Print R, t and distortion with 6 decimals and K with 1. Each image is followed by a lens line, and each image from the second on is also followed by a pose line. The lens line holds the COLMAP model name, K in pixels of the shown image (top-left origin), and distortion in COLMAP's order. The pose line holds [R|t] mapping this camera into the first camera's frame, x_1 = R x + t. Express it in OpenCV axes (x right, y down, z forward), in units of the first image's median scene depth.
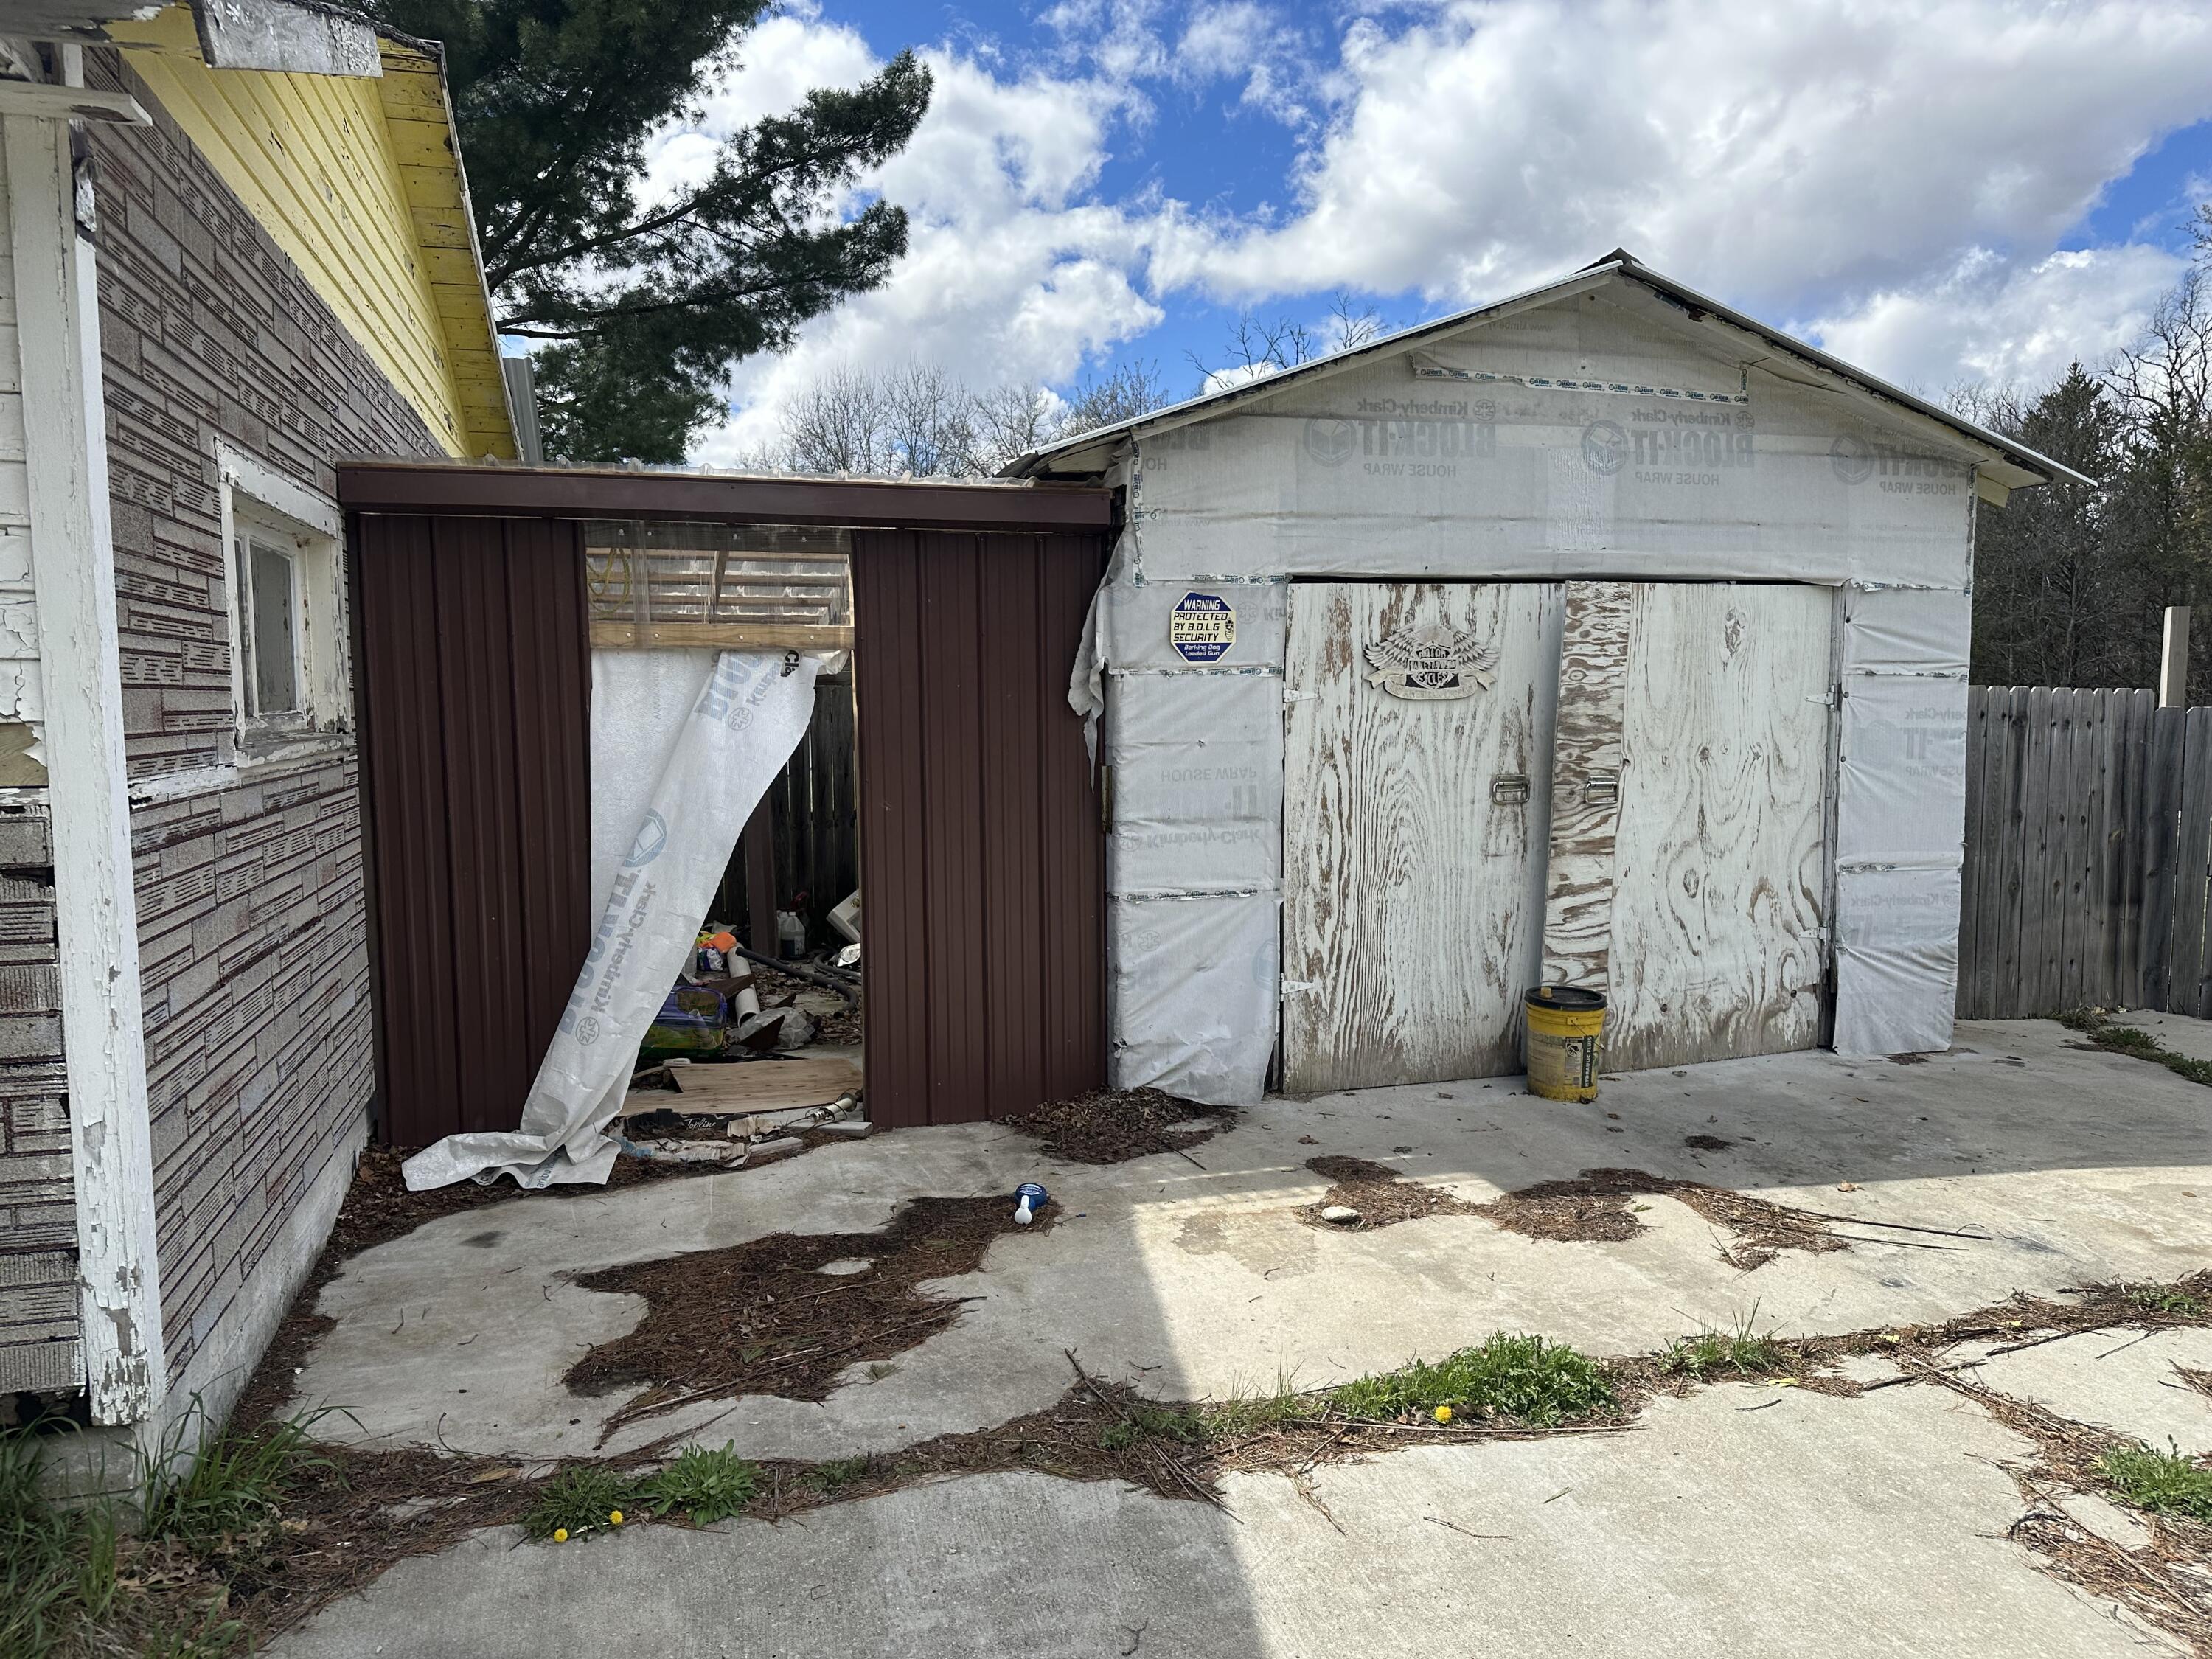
lens RADIAL K [[1530.6, 0, 1101.5], [0, 1530.6, 847.8], [0, 0, 1]] dist [0.051906, -0.058636]
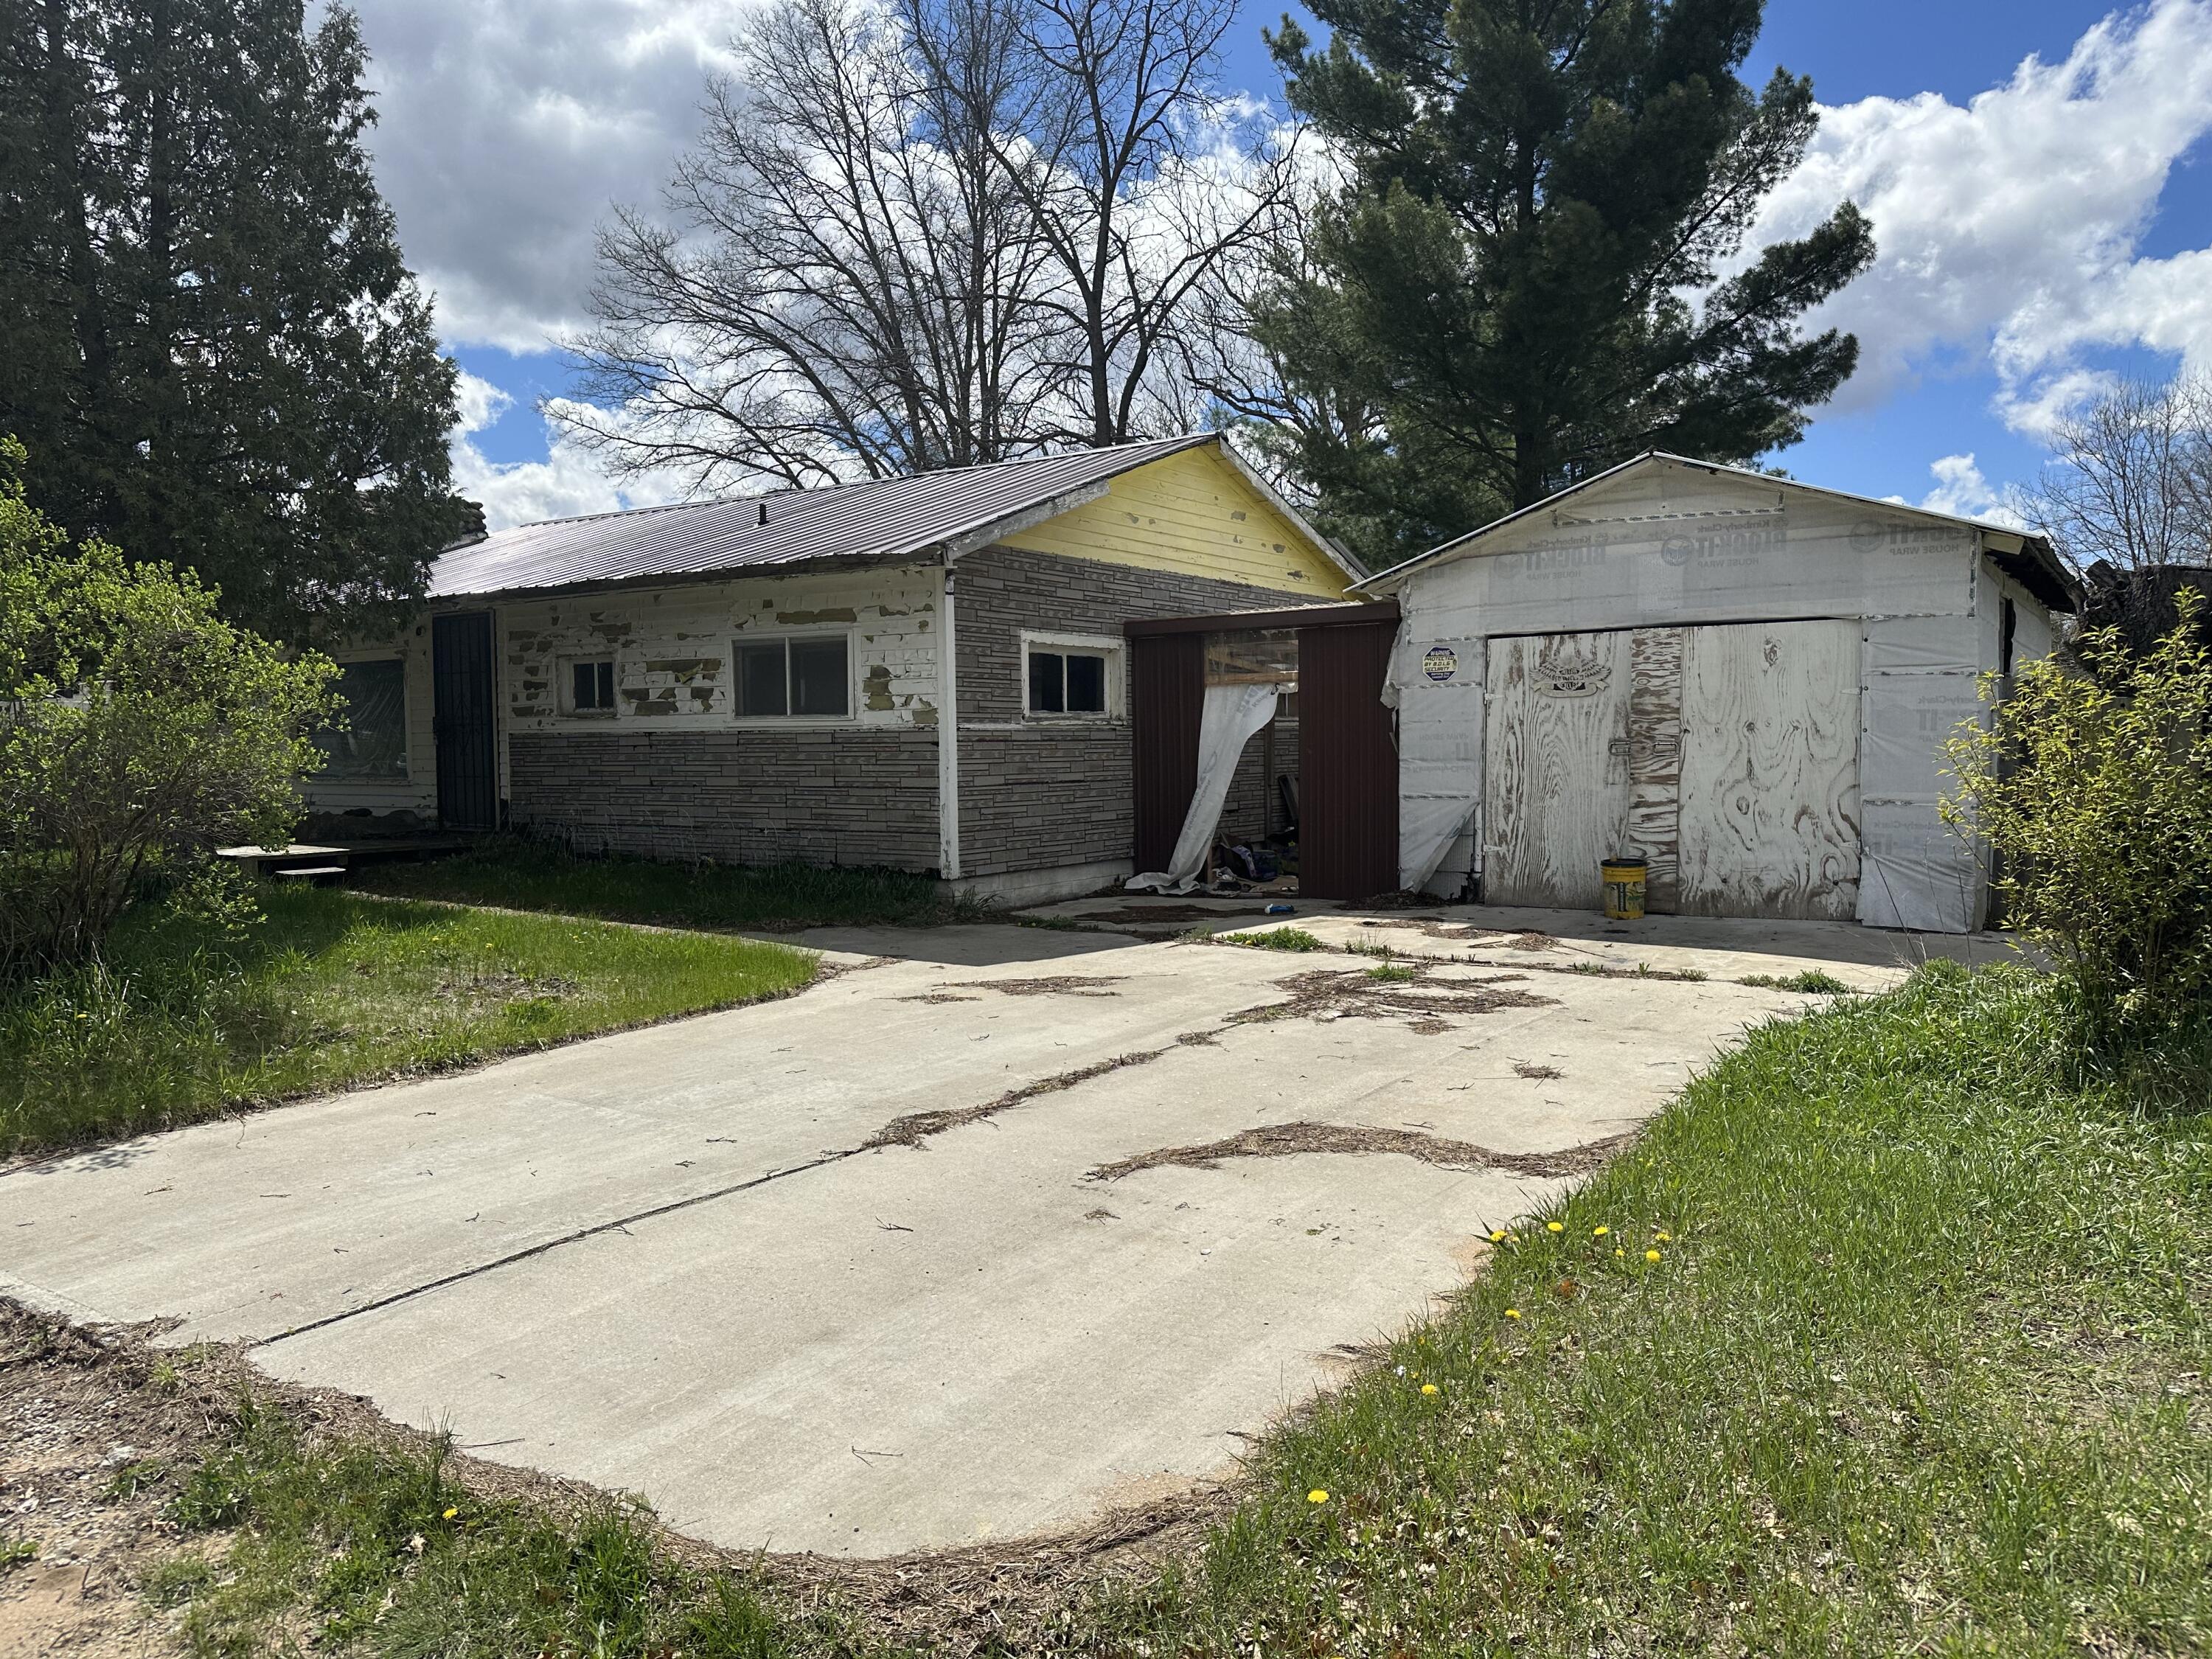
lens RADIAL K [[1529.6, 0, 1117.2], [0, 1529.6, 873.6], [0, 0, 1]] dist [0.008295, -0.006779]
pose [[0.647278, 0.062597, -0.759680, 1.960447], [-0.065715, 0.997494, 0.026202, 0.157902], [0.759416, 0.032963, 0.649770, -0.924725]]
